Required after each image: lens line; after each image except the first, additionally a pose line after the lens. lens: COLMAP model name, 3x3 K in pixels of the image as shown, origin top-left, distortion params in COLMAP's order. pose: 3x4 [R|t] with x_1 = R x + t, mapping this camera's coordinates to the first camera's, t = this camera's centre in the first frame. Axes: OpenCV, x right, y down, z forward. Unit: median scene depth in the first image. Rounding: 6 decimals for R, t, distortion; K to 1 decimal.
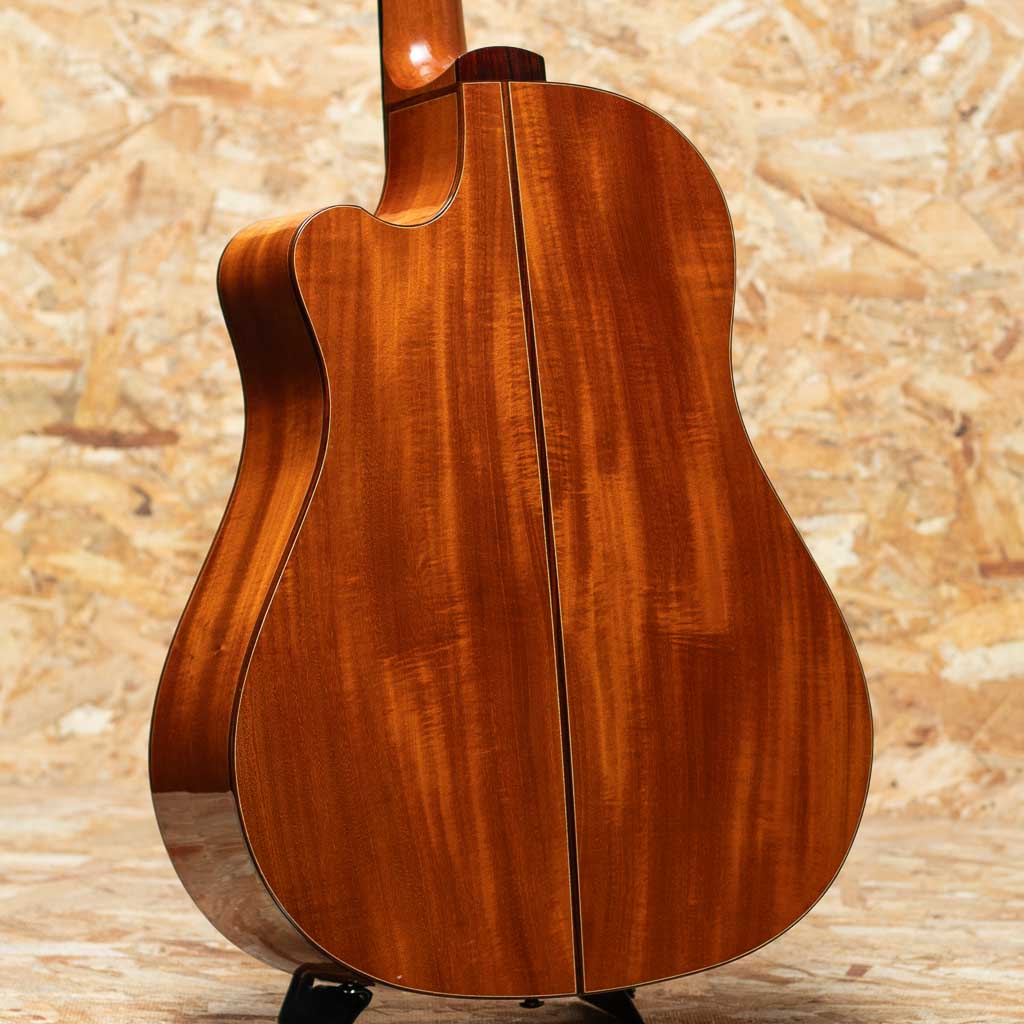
lens RADIAL K [[4218.0, 0, 512.0], [0, 4218.0, 512.0], [0, 0, 1]] dist [-0.044584, -1.927983]
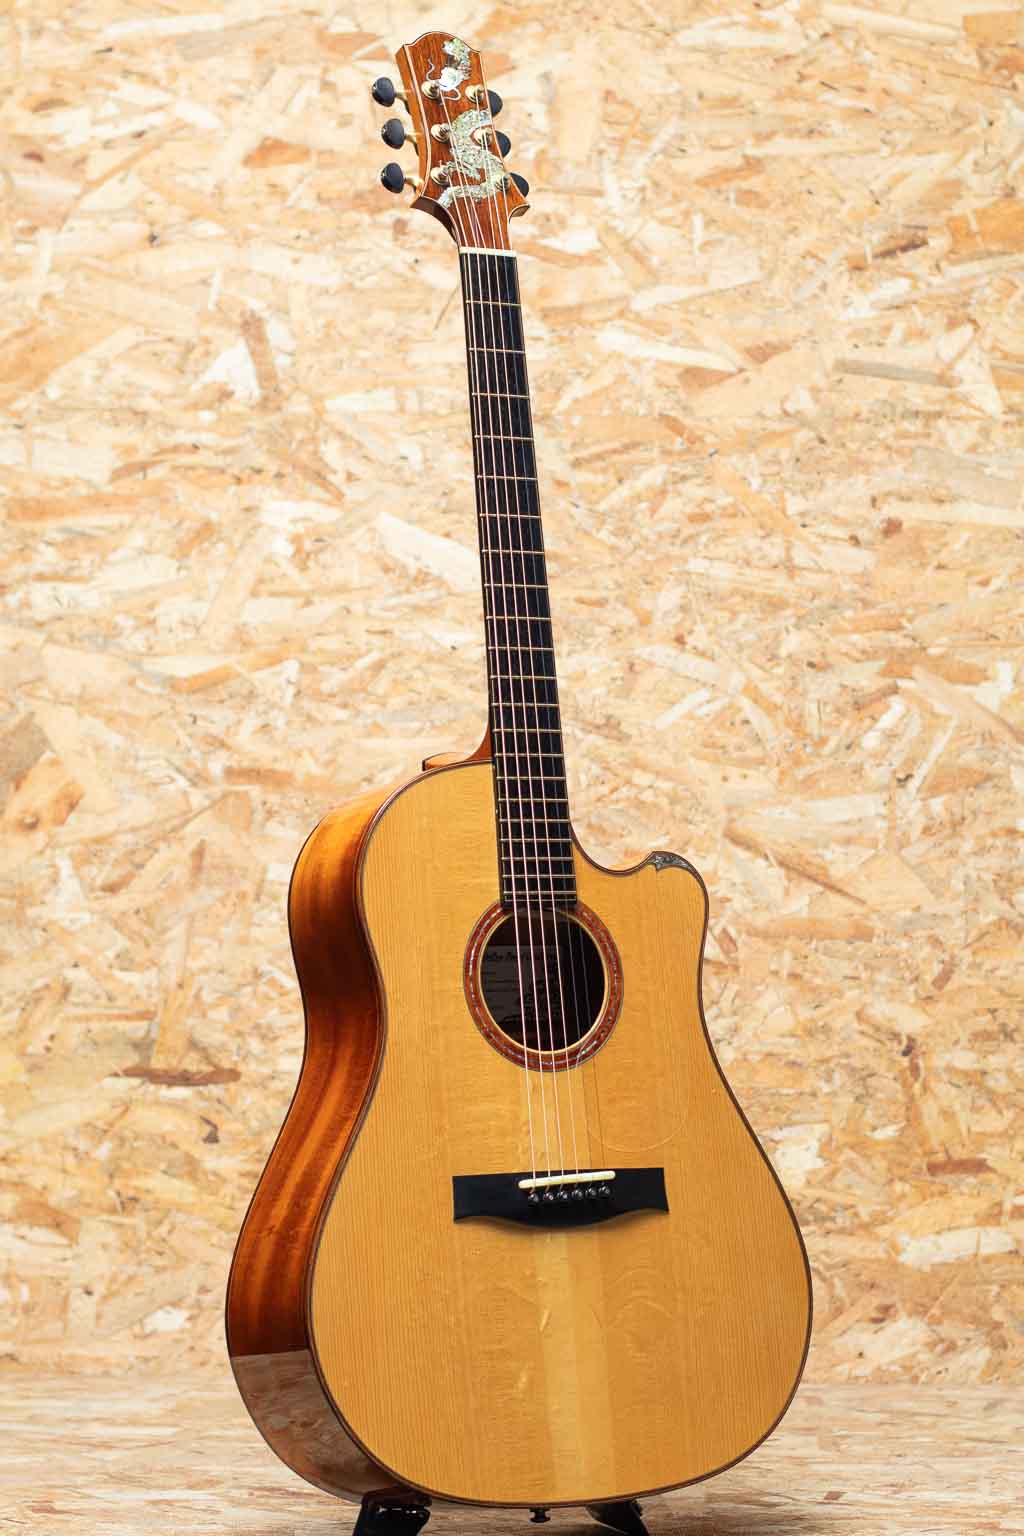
lens RADIAL K [[4090.4, 0, 512.0], [0, 4090.4, 768.0], [0, 0, 1]] dist [-0.117948, 0.013412]
pose [[0.999574, -0.028330, 0.007042, -0.009078], [0.028908, 0.994199, -0.103600, 0.017136], [-0.004067, 0.103759, 0.994594, -0.136268]]
